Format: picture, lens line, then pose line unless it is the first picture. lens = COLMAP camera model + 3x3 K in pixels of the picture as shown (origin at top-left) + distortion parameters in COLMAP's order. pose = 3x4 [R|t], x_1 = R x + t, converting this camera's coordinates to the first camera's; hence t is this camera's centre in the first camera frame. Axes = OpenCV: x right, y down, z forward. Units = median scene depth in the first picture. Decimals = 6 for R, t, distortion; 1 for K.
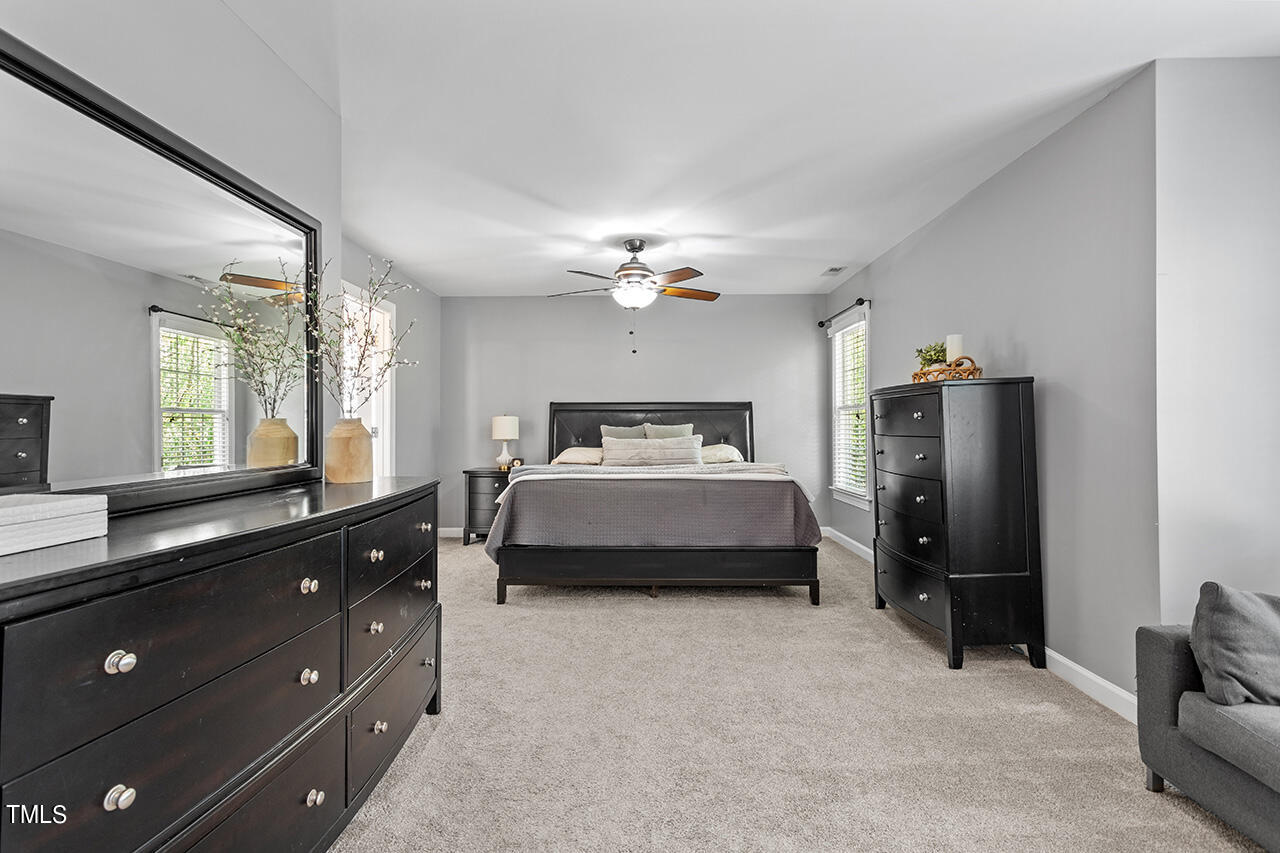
lens RADIAL K [[611.3, 0, 636.9], [0, 611.3, 420.8], [0, 0, 1]] dist [-0.001017, 0.000564]
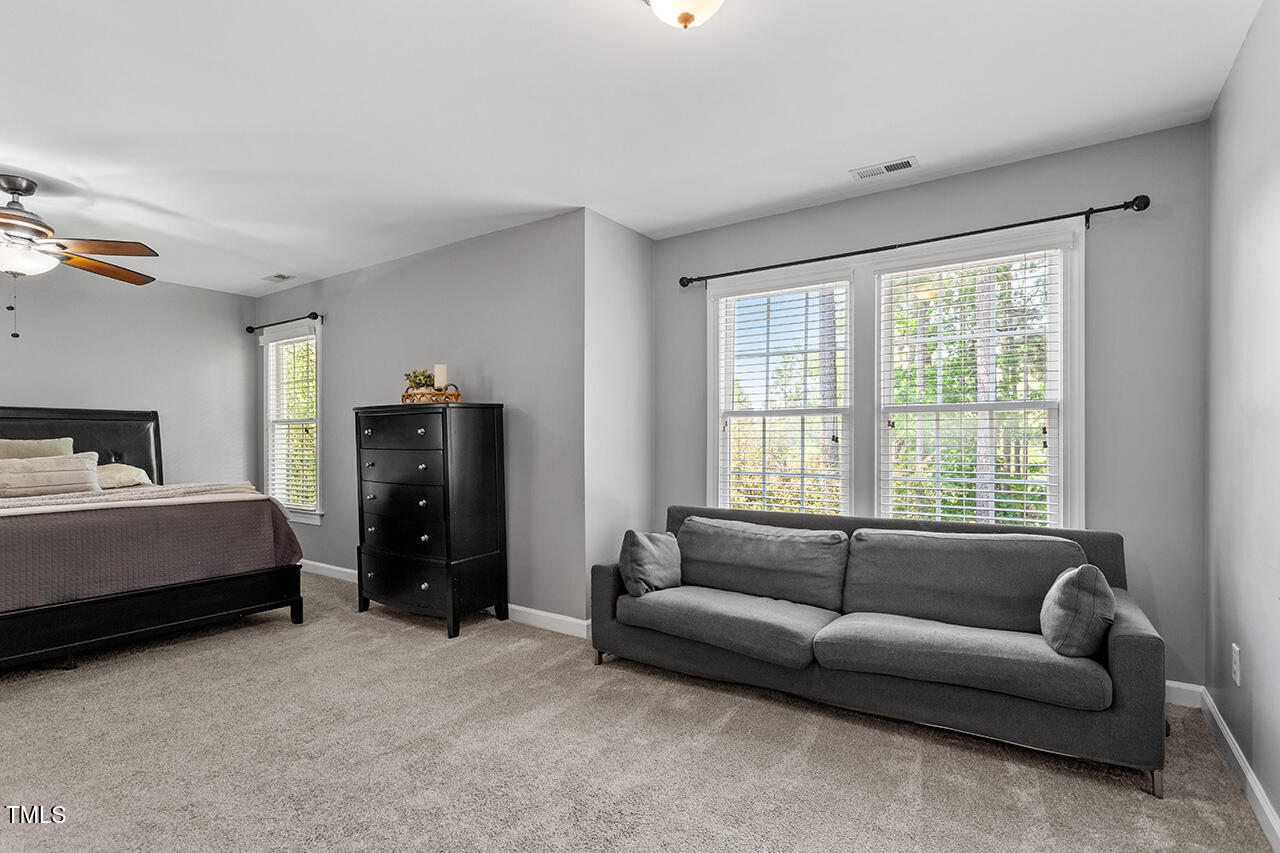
lens RADIAL K [[615.0, 0, 638.8], [0, 615.0, 442.5], [0, 0, 1]] dist [-0.001572, -0.000042]
pose [[0.548867, -0.002240, 0.835907, -0.284058], [-0.006813, 0.999951, 0.007153, 0.000974], [-0.835882, -0.009622, 0.548825, 0.010024]]
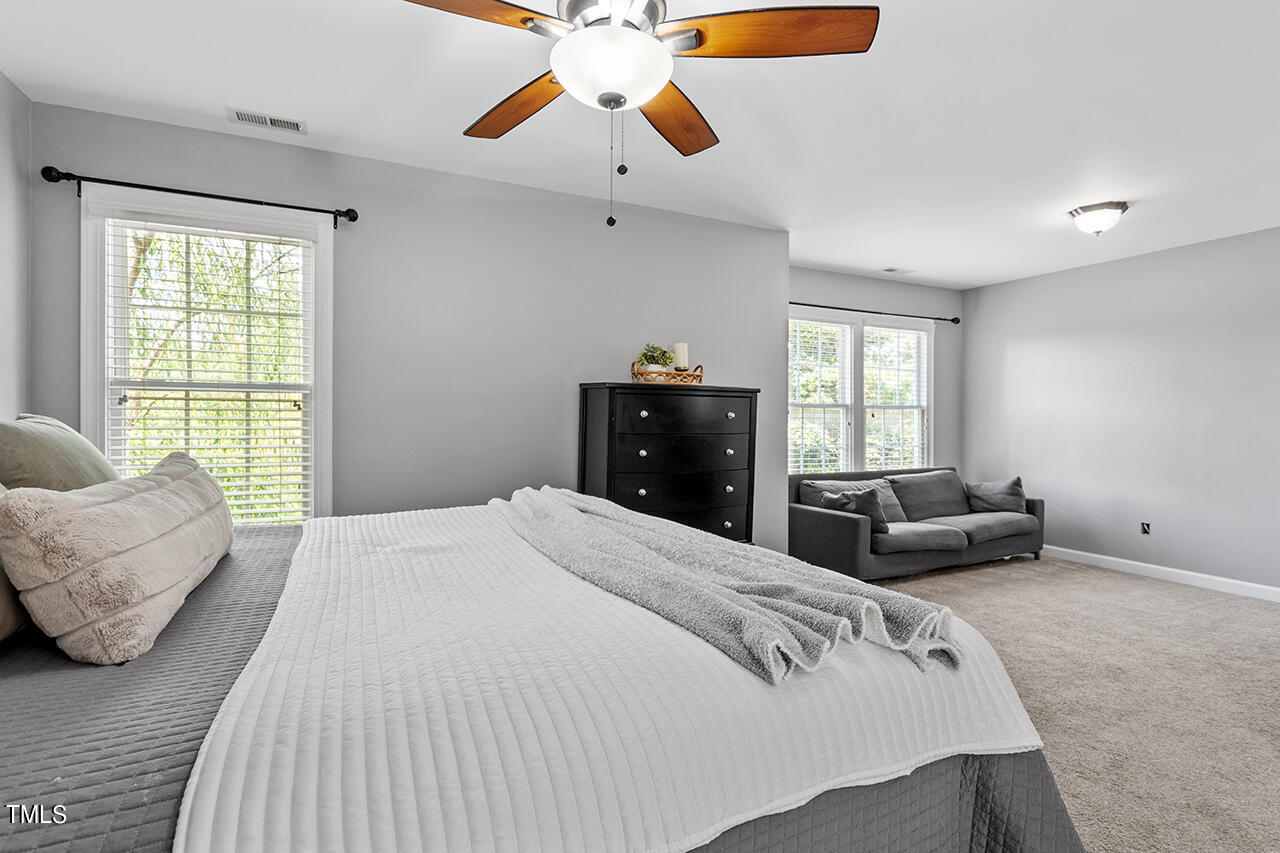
lens RADIAL K [[627.6, 0, 640.0], [0, 627.6, 426.5], [0, 0, 1]] dist [-0.000651, -0.000060]
pose [[-0.455404, -0.007755, 0.890251, -0.483157], [-0.012438, 0.999920, 0.002348, 0.009590], [-0.890198, -0.010004, -0.455464, 1.601716]]
